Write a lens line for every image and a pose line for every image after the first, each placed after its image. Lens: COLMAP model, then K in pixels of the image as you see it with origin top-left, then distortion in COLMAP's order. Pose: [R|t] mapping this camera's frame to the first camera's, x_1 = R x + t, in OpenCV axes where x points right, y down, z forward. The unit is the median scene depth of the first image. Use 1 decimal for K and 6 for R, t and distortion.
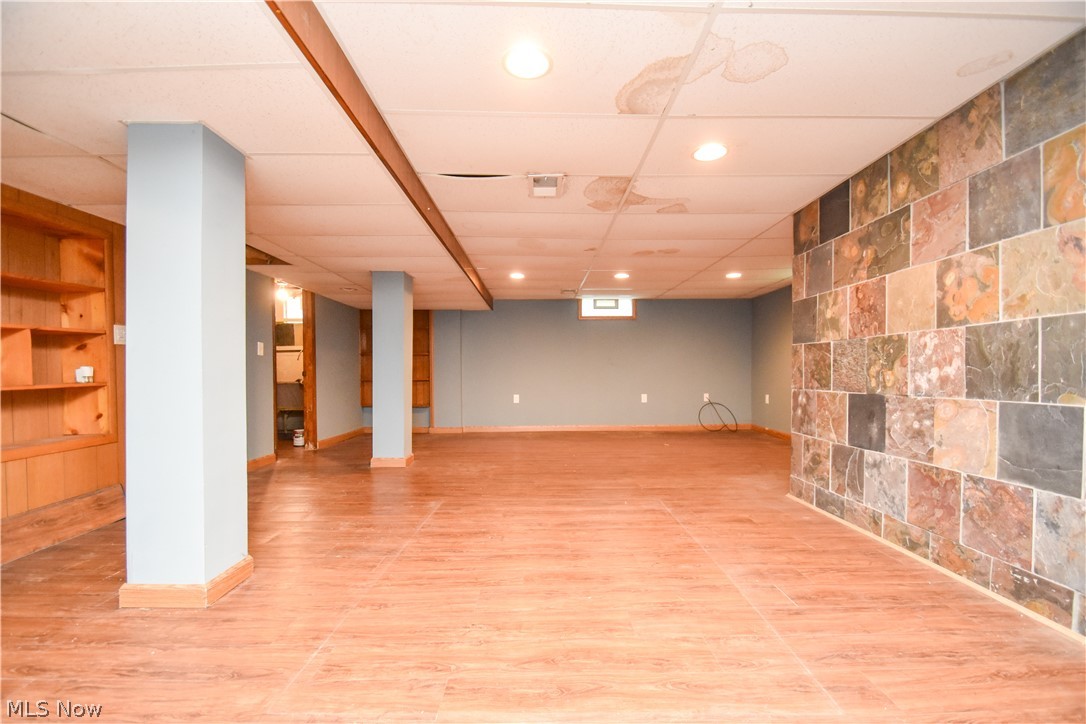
lens RADIAL K [[484.2, 0, 543.6], [0, 484.2, 371.3], [0, 0, 1]] dist [0.000300, -0.007673]
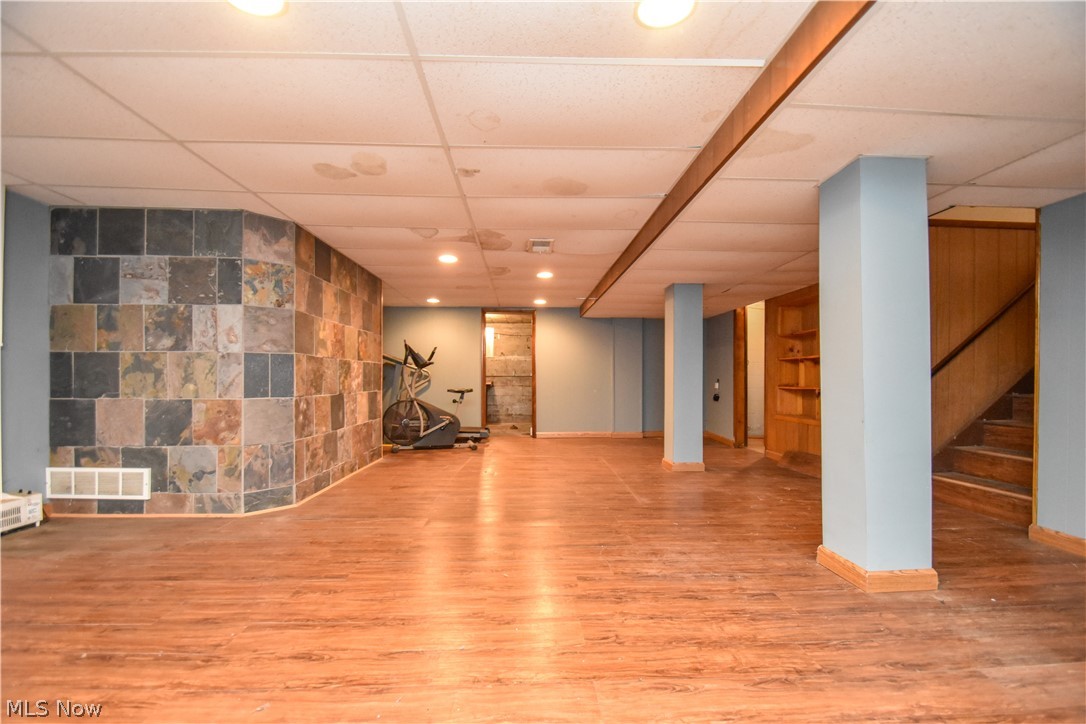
lens RADIAL K [[484.2, 0, 546.9], [0, 484.2, 372.0], [0, 0, 1]] dist [0.000300, -0.007673]
pose [[-0.999177, 0.000490, -0.040570, 0.039584], [0.001341, 0.999780, -0.020927, 0.006477], [0.040551, -0.020964, -0.998958, 2.256309]]
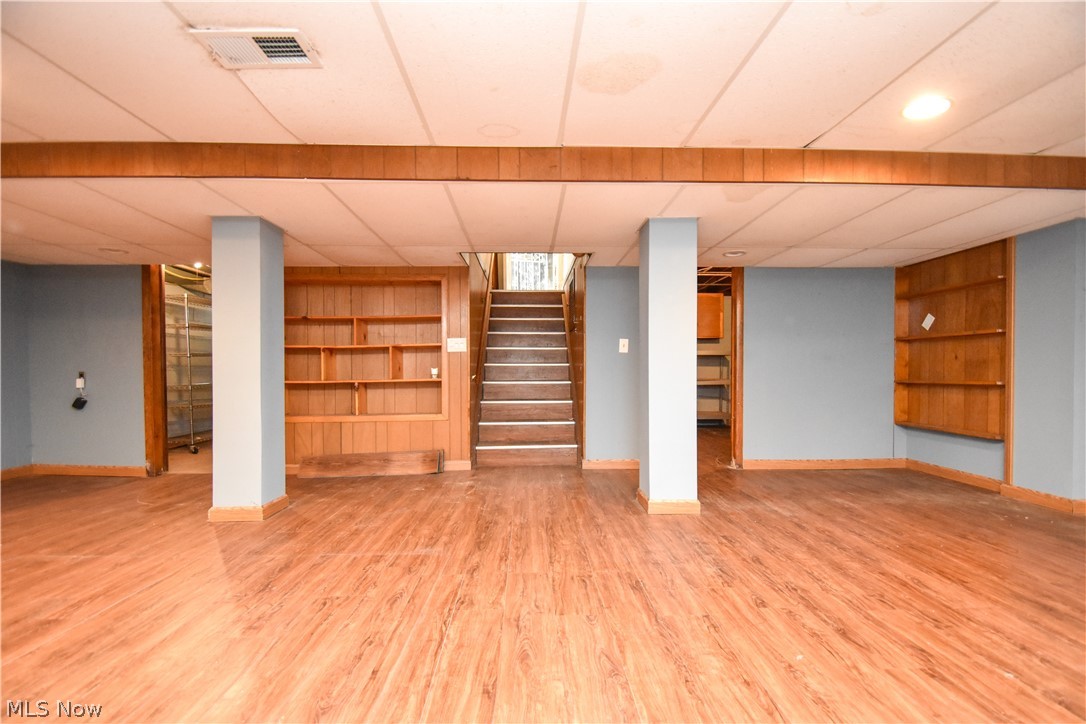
lens RADIAL K [[484.2, 0, 544.4], [0, 484.2, 368.2], [0, 0, 1]] dist [0.000300, -0.007673]
pose [[0.019257, -0.000808, -0.999814, 0.560788], [0.011194, 0.999937, -0.000593, -0.003651], [0.999752, -0.011181, 0.019265, 1.259208]]
